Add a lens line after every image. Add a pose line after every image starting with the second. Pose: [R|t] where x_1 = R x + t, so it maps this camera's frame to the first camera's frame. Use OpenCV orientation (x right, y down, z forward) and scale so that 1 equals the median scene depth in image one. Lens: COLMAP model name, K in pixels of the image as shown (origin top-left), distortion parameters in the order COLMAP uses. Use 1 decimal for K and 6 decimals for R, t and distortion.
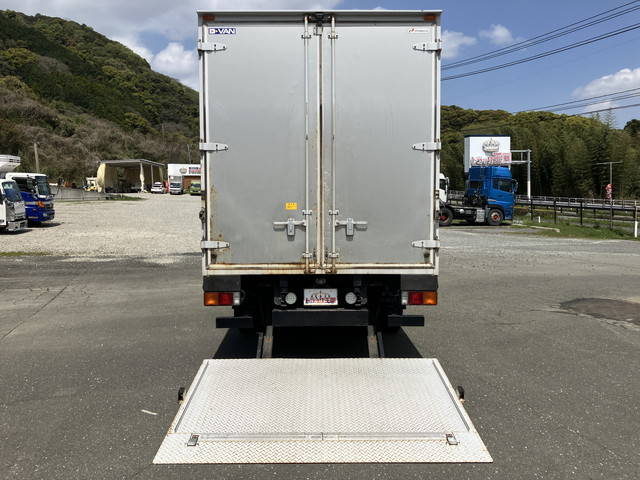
lens RADIAL K [[519.5, 0, 318.4], [0, 519.5, 239.1], [0, 0, 1]] dist [0.012169, -0.012544]
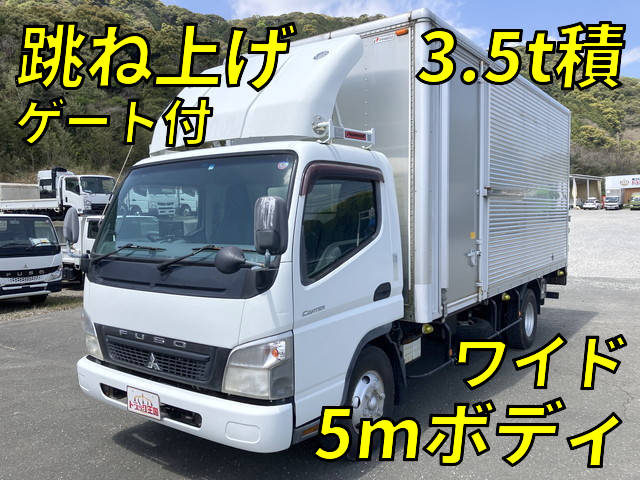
lens RADIAL K [[519.5, 0, 319.9], [0, 519.5, 246.2], [0, 0, 1]] dist [0.012169, -0.012544]
pose [[0.694745, 0.016182, -0.719074, 0.119600], [-0.030776, 0.999500, -0.007243, -0.003334], [0.718598, 0.027162, 0.694895, 0.045965]]
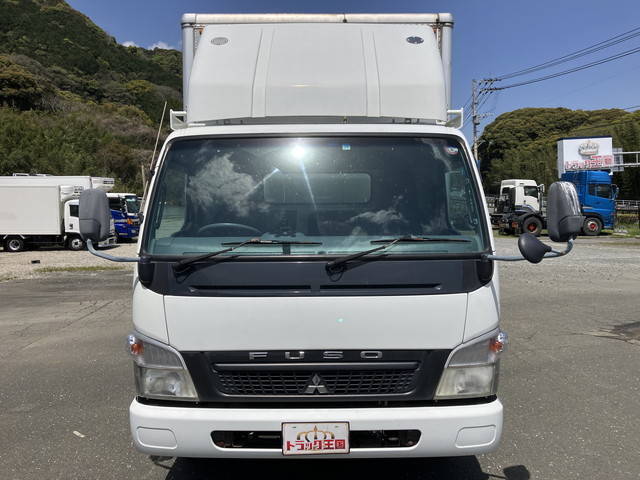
lens RADIAL K [[519.5, 0, 320.0], [0, 519.5, 237.5], [0, 0, 1]] dist [0.012169, -0.012544]
pose [[0.981328, -0.012888, -0.191908, 0.046968], [0.007807, 0.999599, -0.027213, -0.001369], [0.192181, 0.025206, 0.981036, 0.016259]]
